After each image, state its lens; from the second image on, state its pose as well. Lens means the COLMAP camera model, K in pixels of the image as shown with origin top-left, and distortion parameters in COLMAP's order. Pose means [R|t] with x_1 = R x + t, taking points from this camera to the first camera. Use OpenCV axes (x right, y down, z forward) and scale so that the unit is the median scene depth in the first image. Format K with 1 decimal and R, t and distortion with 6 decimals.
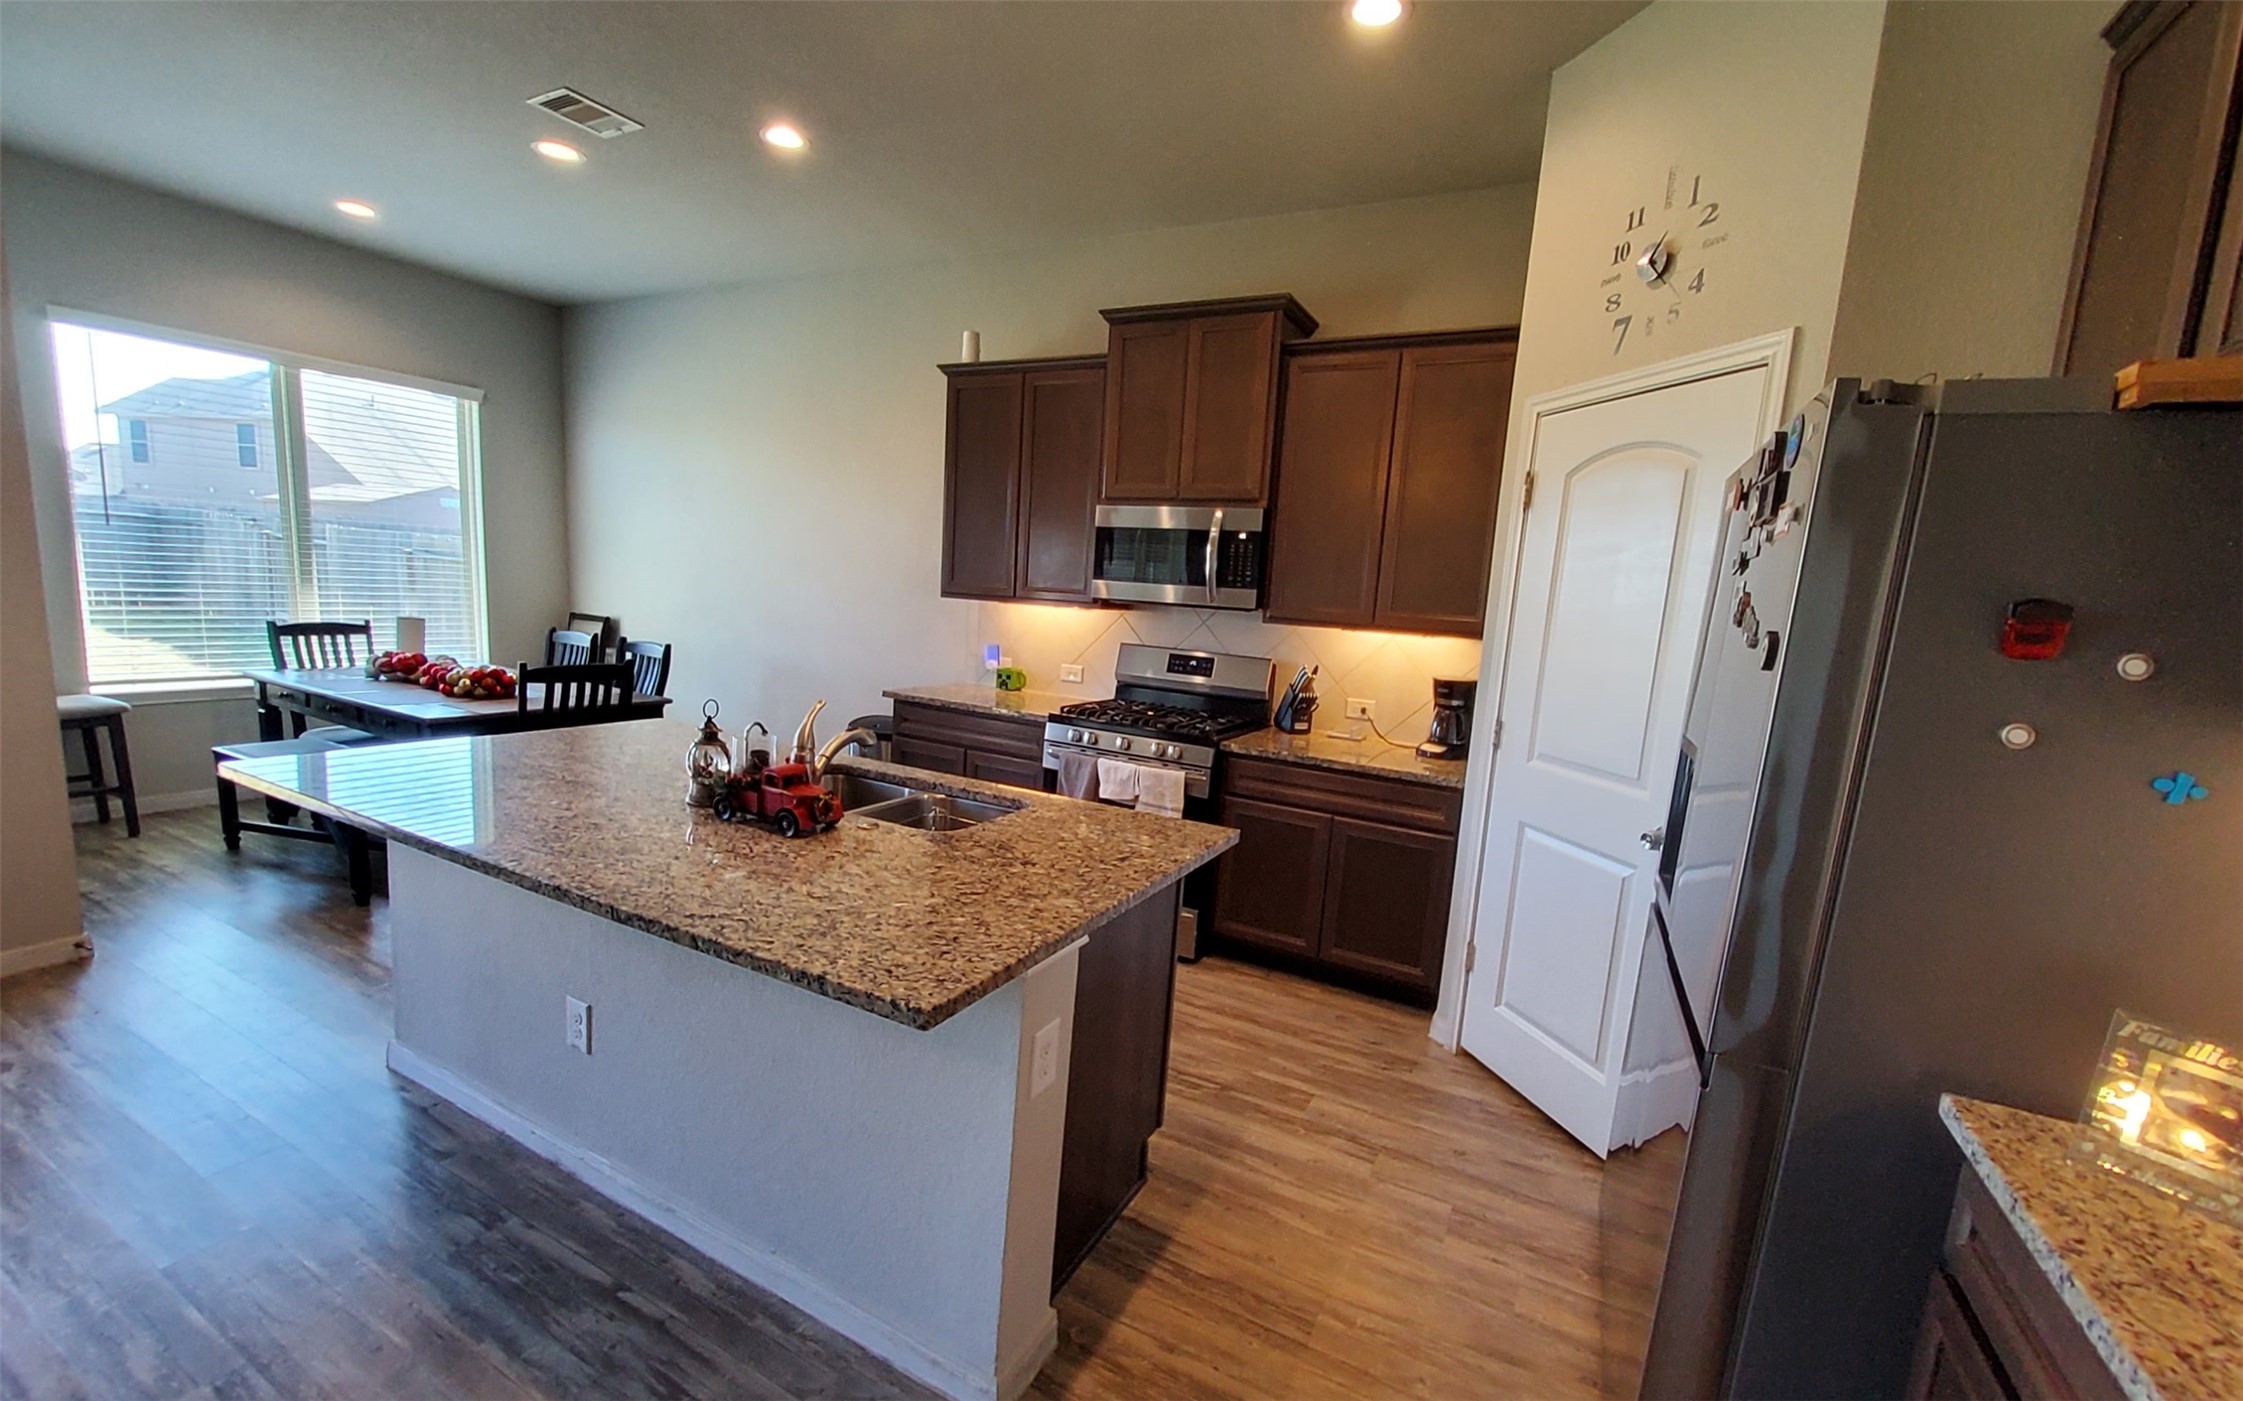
lens RADIAL K [[894.8, 0, 1136.9], [0, 894.8, 726.7], [0, 0, 1]] dist [0.001108, -0.004965]
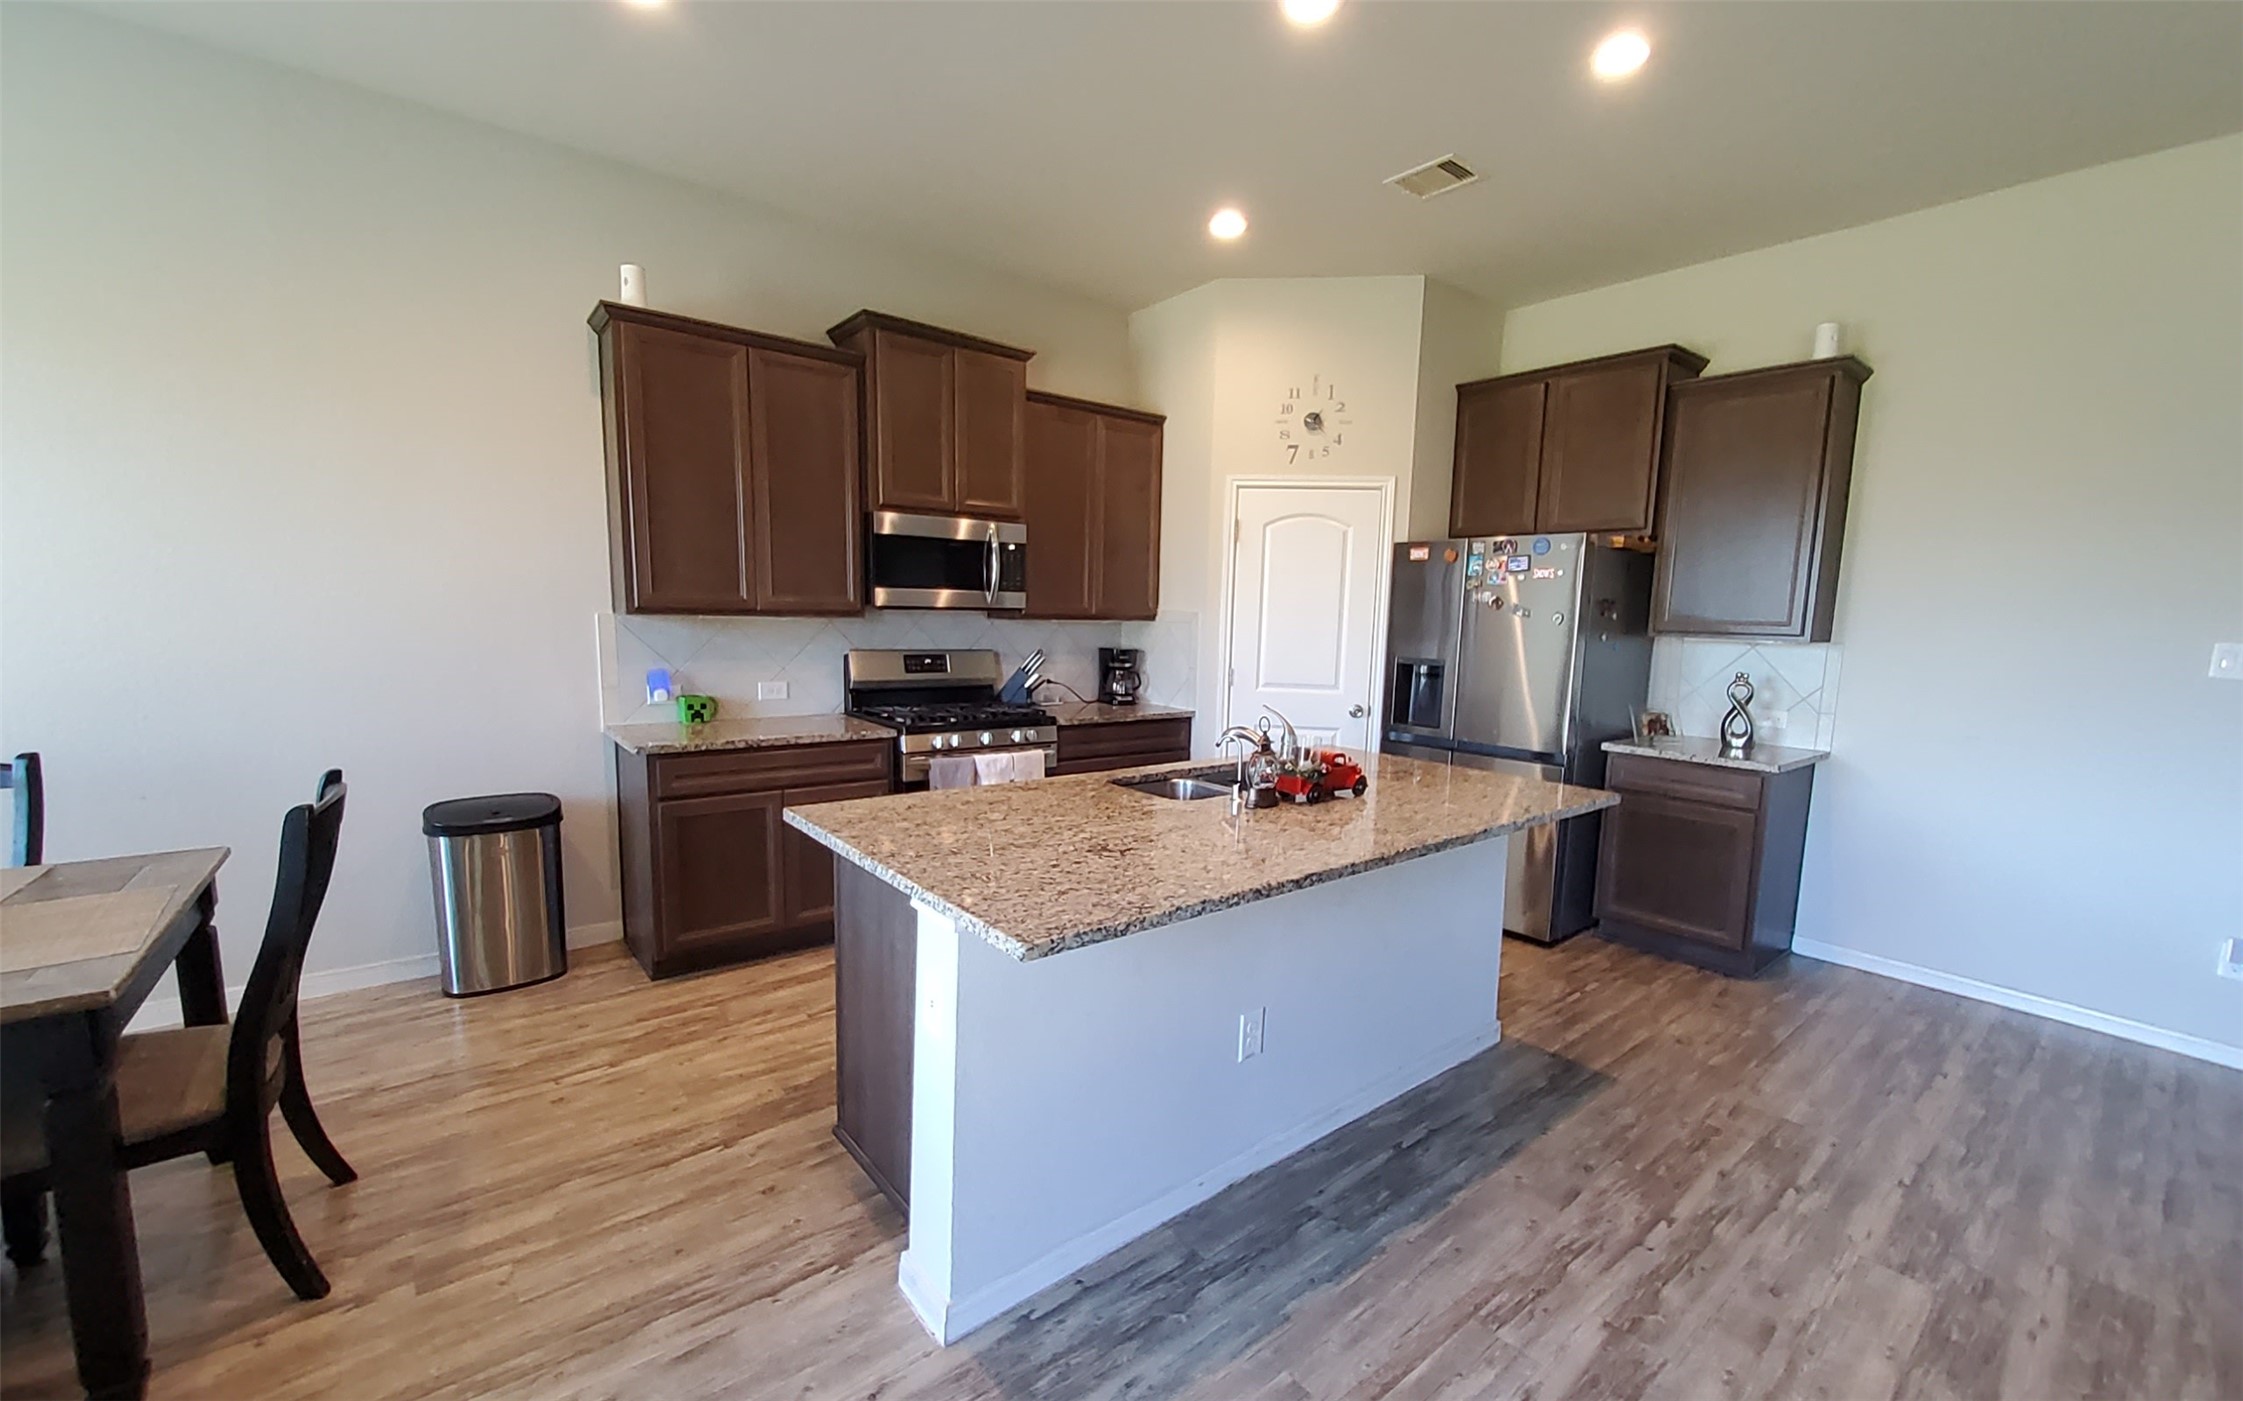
lens RADIAL K [[894.8, 0, 1135.6], [0, 894.8, 726.2], [0, 0, 1]] dist [0.001108, -0.004965]
pose [[0.396873, -0.176436, 0.900756, -0.878454], [0.139653, 0.981533, 0.130727, -0.107596], [-0.907187, 0.073911, 0.414184, 0.360766]]
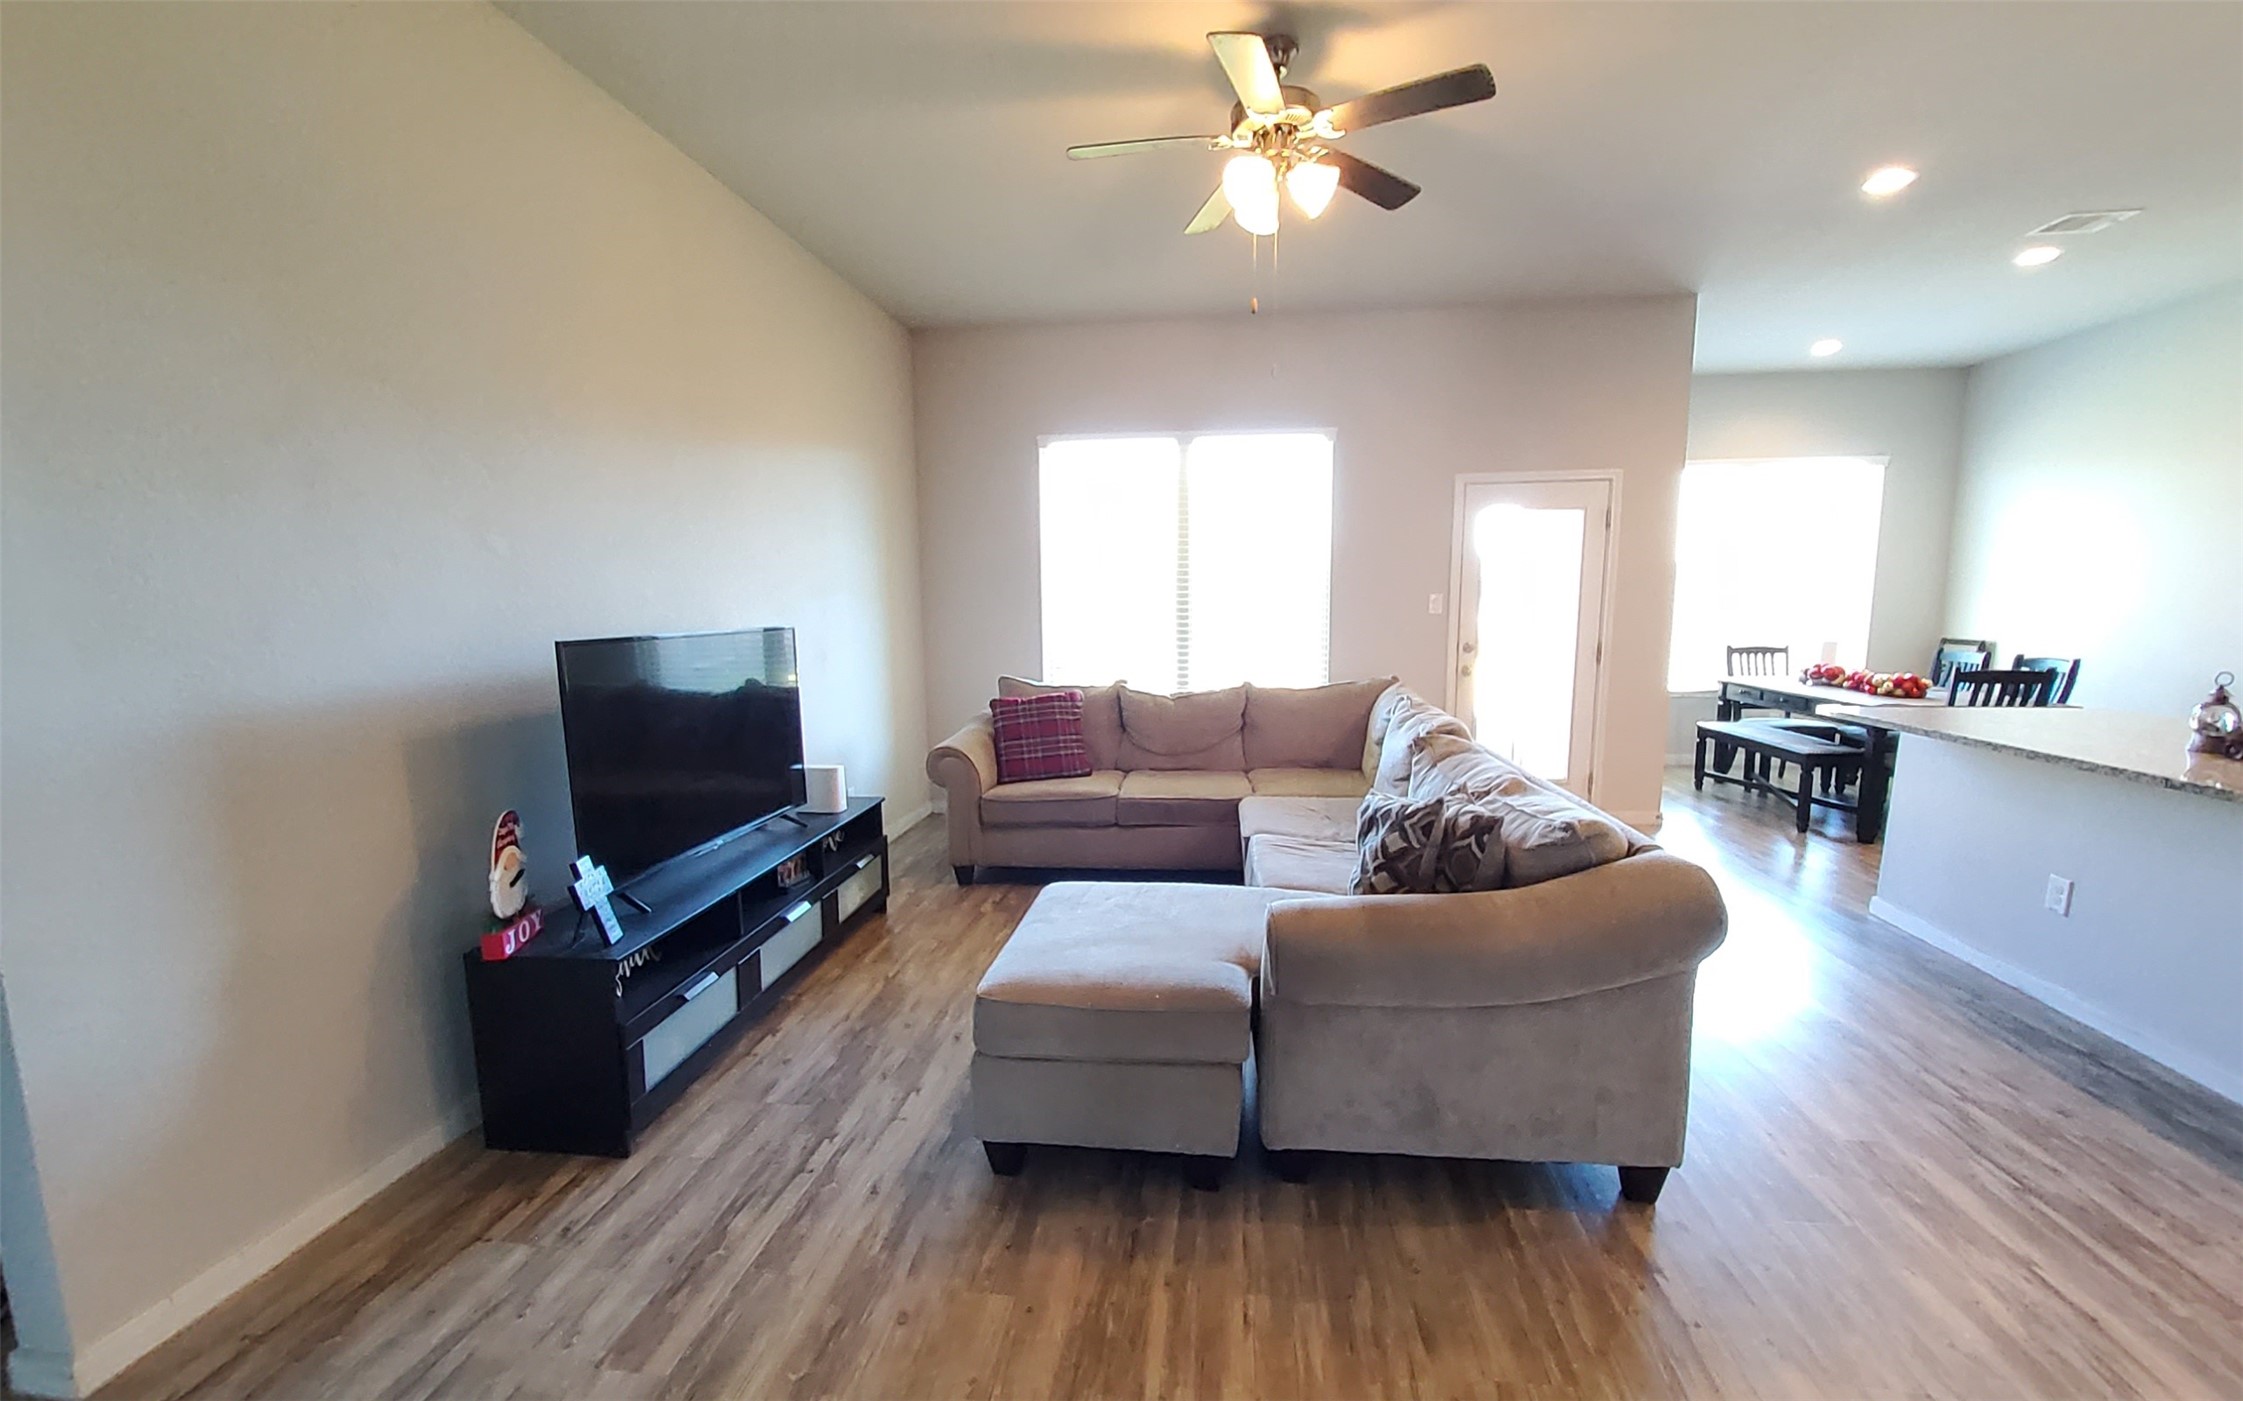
lens RADIAL K [[894.8, 0, 1140.2], [0, 894.8, 723.7], [0, 0, 1]] dist [0.001108, -0.004965]
pose [[0.348880, 0.062754, -0.935064, 0.105059], [-0.112036, 0.993393, 0.024867, 0.103802], [0.930447, 0.096085, 0.353606, -0.512342]]
